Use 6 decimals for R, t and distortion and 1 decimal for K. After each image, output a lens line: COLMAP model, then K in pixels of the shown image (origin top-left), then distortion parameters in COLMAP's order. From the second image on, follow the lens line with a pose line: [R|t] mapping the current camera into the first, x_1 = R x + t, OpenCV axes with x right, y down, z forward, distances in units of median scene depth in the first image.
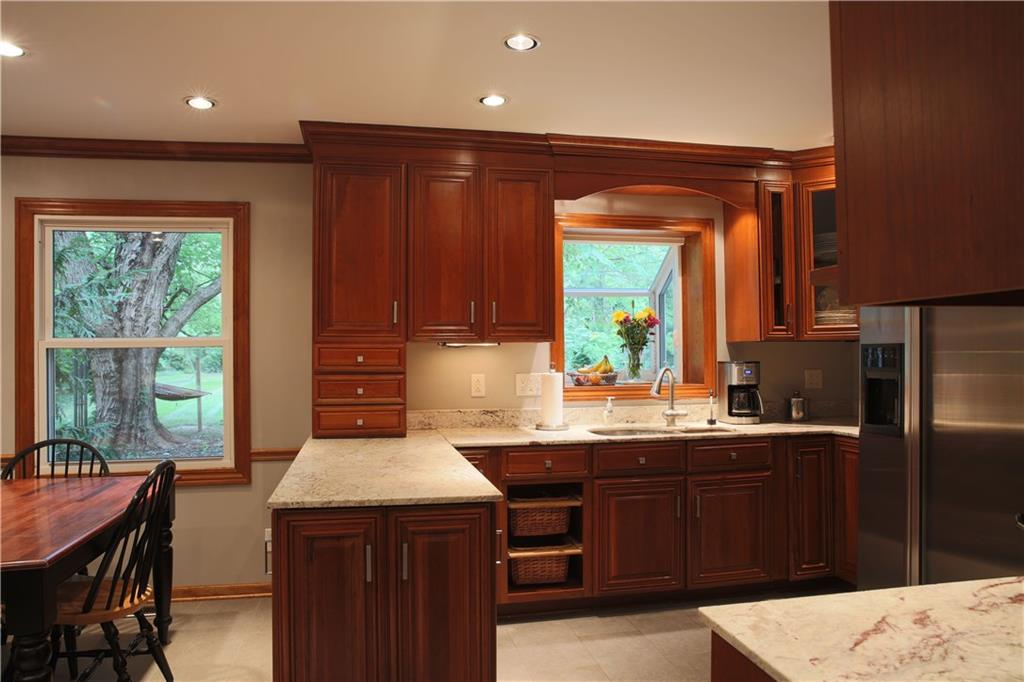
lens RADIAL K [[700.3, 0, 512.0], [0, 700.3, 341.0], [0, 0, 1]] dist [-0.114729, 0.077892]
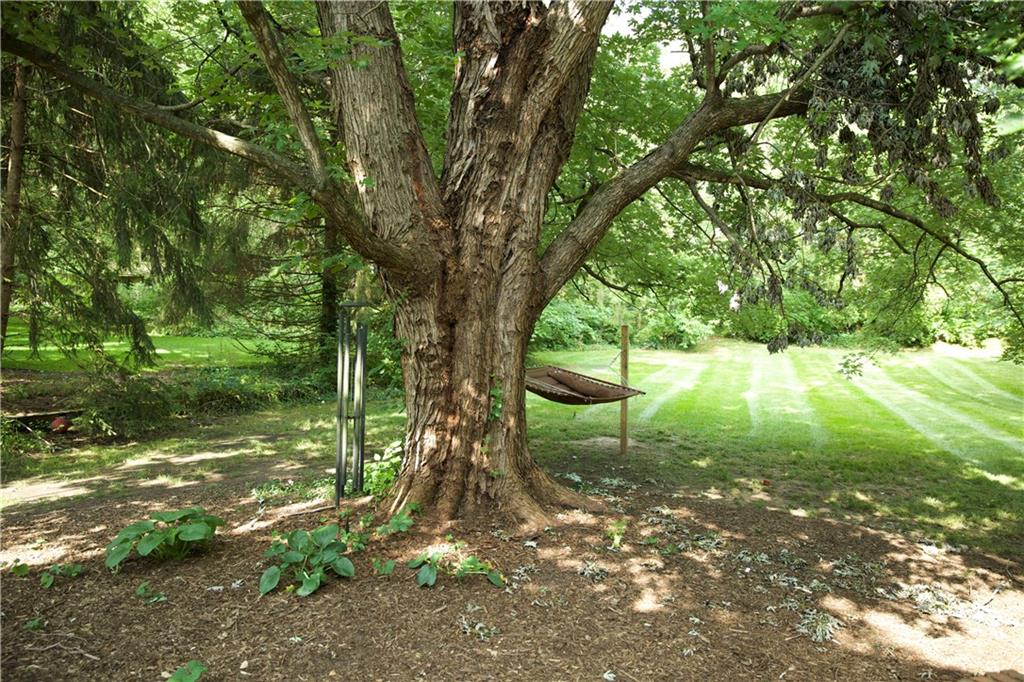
lens RADIAL K [[763.6, 0, 512.0], [0, 763.6, 341.0], [0, 0, 1]] dist [-0.076089, 0.008775]
pose [[0.828316, 0.047955, -0.558205, -0.248905], [-0.030646, 0.998717, 0.040323, 0.019275], [0.559423, -0.016293, 0.828722, 0.581431]]
